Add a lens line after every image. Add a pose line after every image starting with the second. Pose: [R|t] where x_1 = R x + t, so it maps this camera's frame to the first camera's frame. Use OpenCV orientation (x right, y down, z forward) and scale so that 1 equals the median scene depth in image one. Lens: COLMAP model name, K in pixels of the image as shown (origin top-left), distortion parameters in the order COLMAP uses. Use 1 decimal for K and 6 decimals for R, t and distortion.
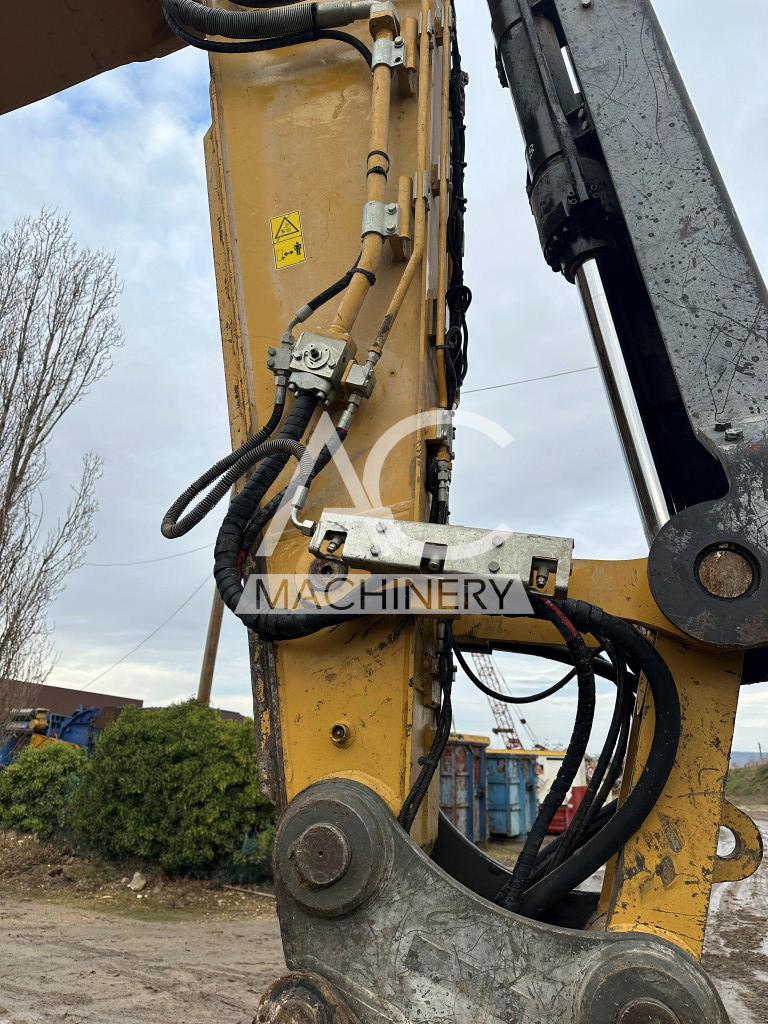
lens RADIAL K [[717.2, 0, 383.5], [0, 717.2, 508.1], [0, 0, 1]] dist [0.053197, -0.058734]
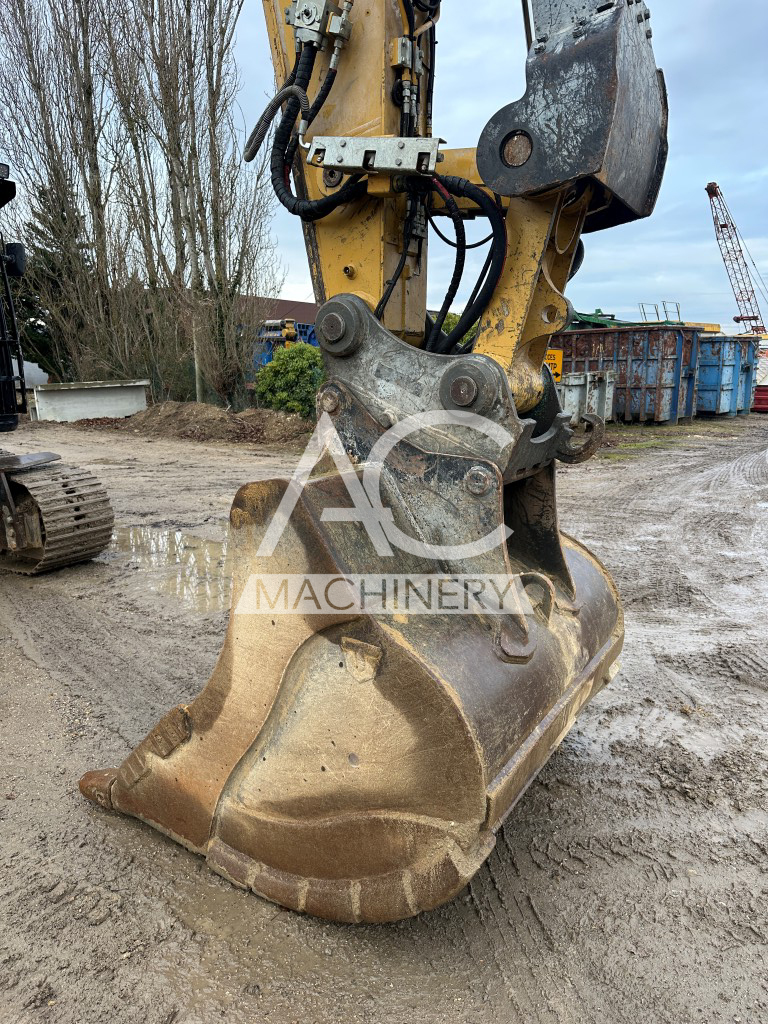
lens RADIAL K [[717.2, 0, 384.2], [0, 717.2, 499.4], [0, 0, 1]] dist [0.053197, -0.058734]
pose [[0.951734, 0.023513, -0.306022, 0.069584], [0.133106, 0.866800, 0.480563, -0.005788], [0.276559, -0.498102, 0.821833, -0.087860]]
